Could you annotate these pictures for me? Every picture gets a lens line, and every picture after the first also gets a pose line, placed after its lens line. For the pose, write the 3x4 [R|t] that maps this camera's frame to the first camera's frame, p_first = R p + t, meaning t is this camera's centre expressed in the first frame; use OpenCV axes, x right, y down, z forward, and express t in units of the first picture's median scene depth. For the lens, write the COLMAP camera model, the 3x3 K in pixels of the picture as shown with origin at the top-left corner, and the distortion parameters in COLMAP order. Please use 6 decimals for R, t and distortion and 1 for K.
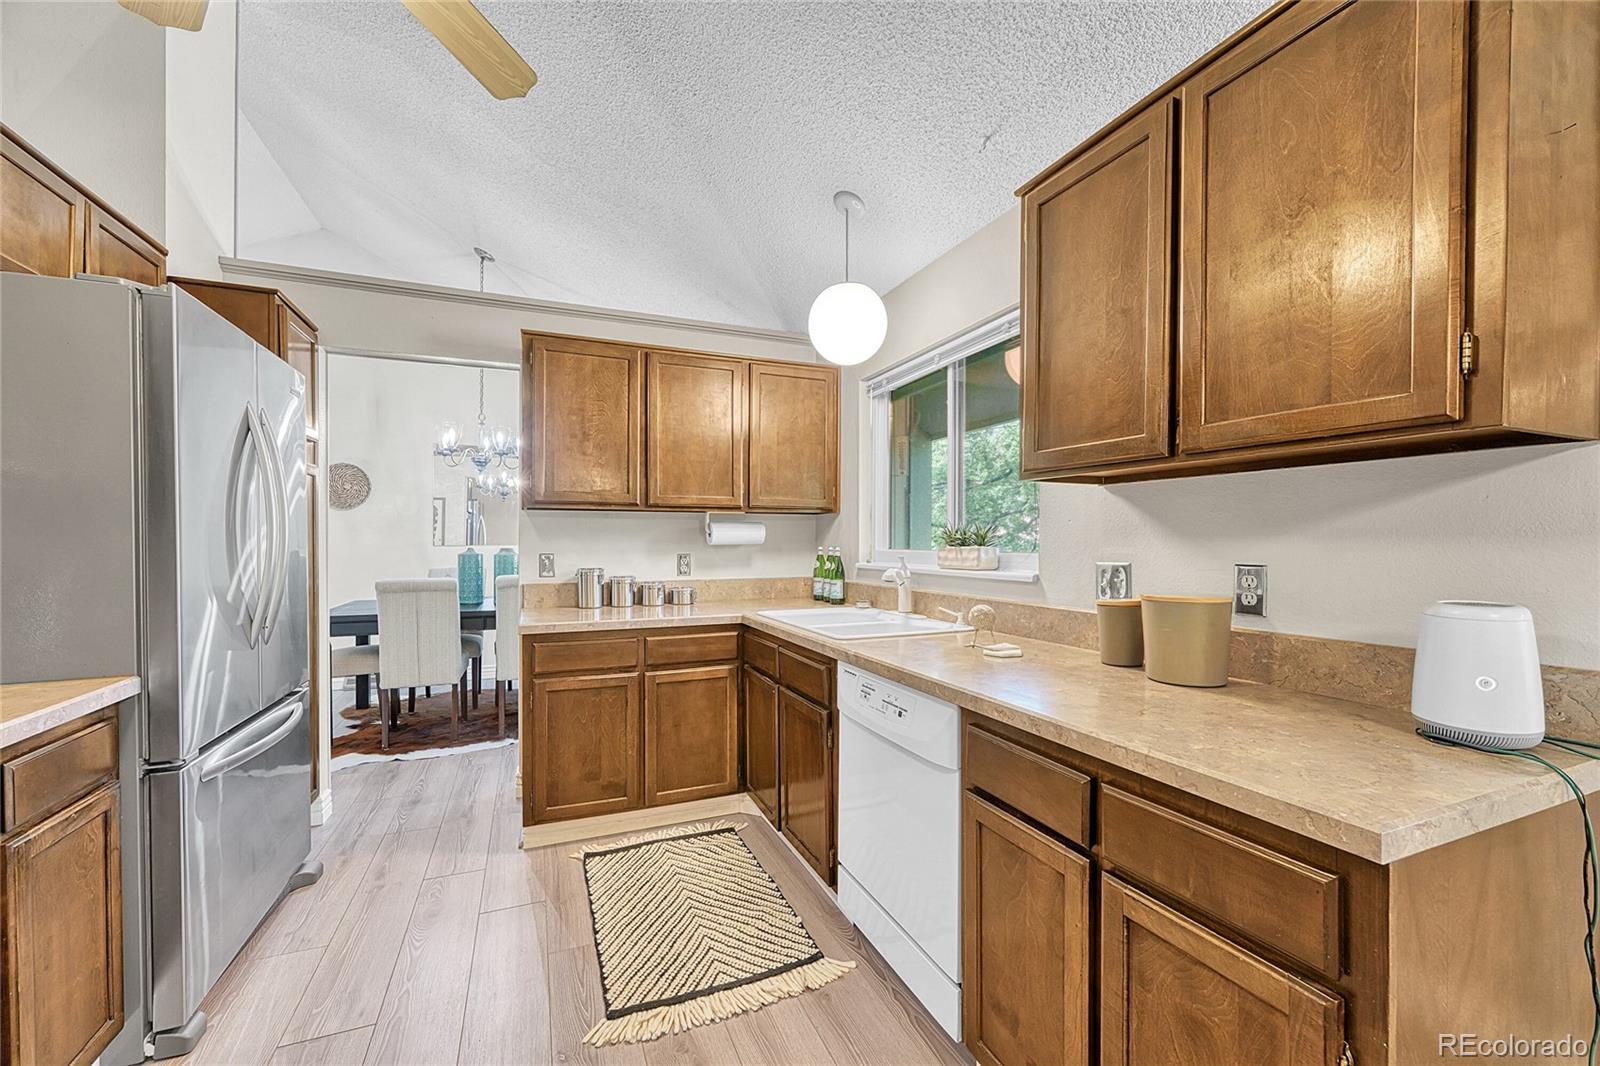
lens RADIAL K [[622.7, 0, 799.5], [0, 622.7, 533.3], [0, 0, 1]] dist [0.001479, 0.000111]
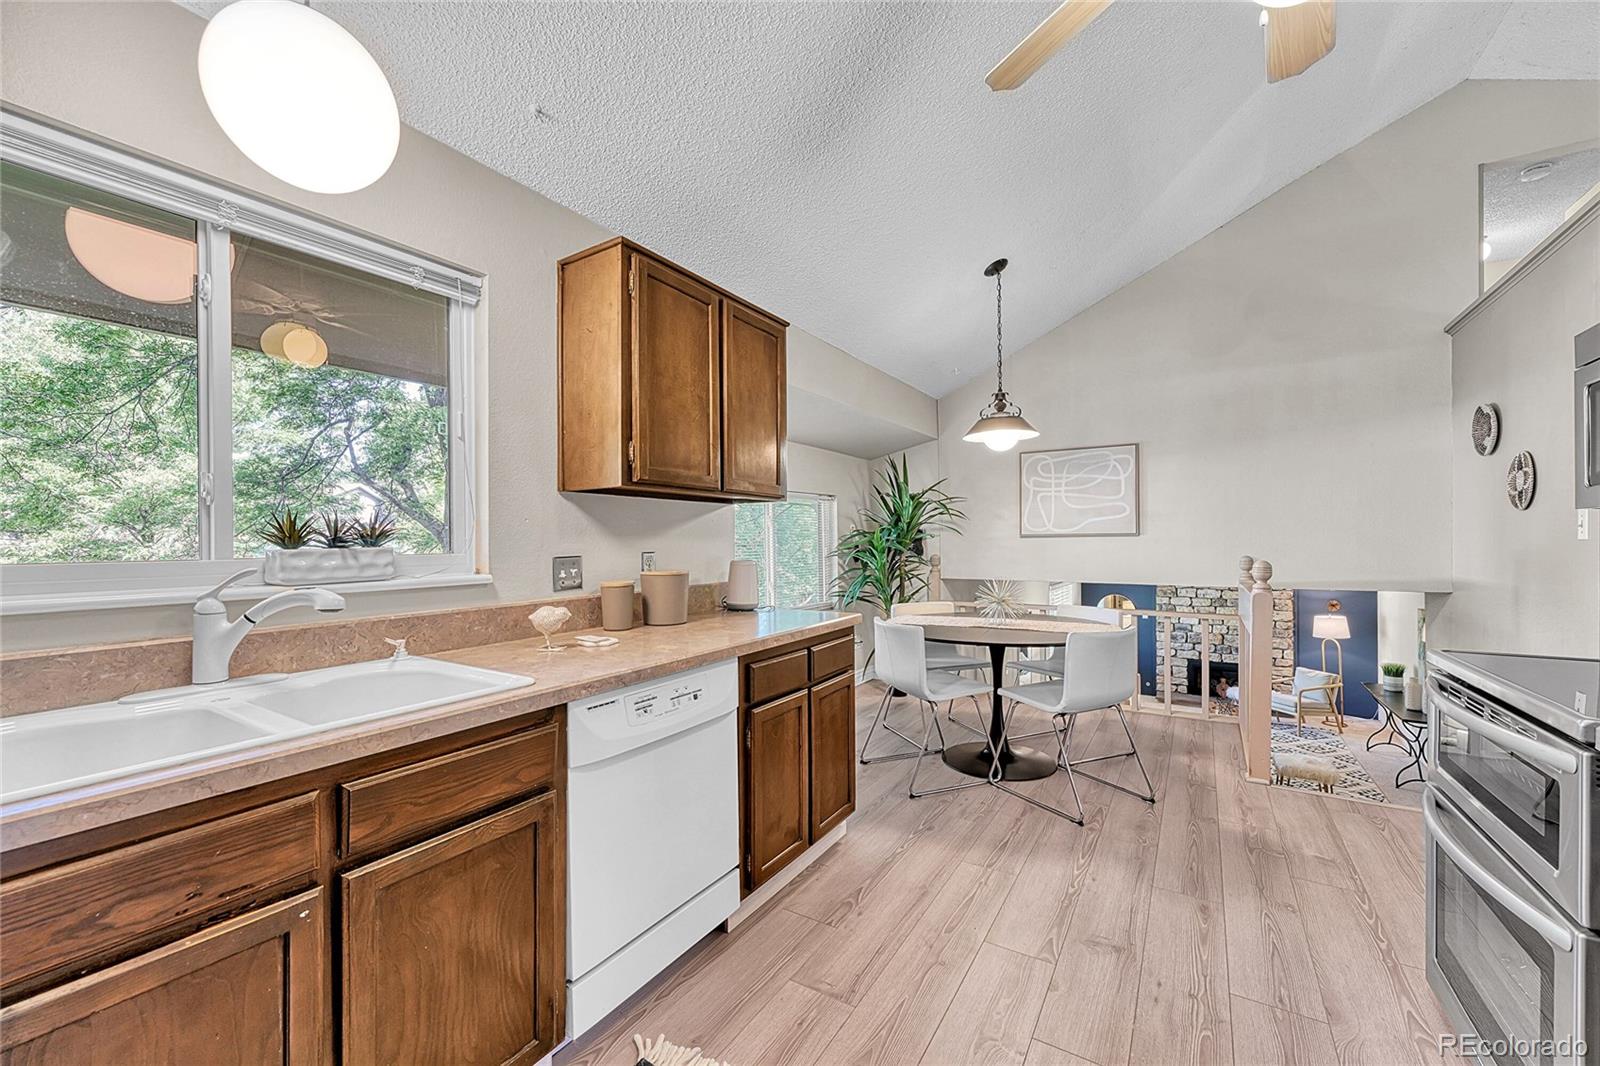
lens RADIAL K [[622.7, 0, 799.0], [0, 622.7, 544.9], [0, 0, 1]] dist [0.001479, 0.000111]
pose [[-0.587909, -0.002555, 0.808923, -0.930033], [-0.001431, 0.999997, 0.002119, 0.028278], [-0.808925, 0.000088, -0.587911, 1.701055]]
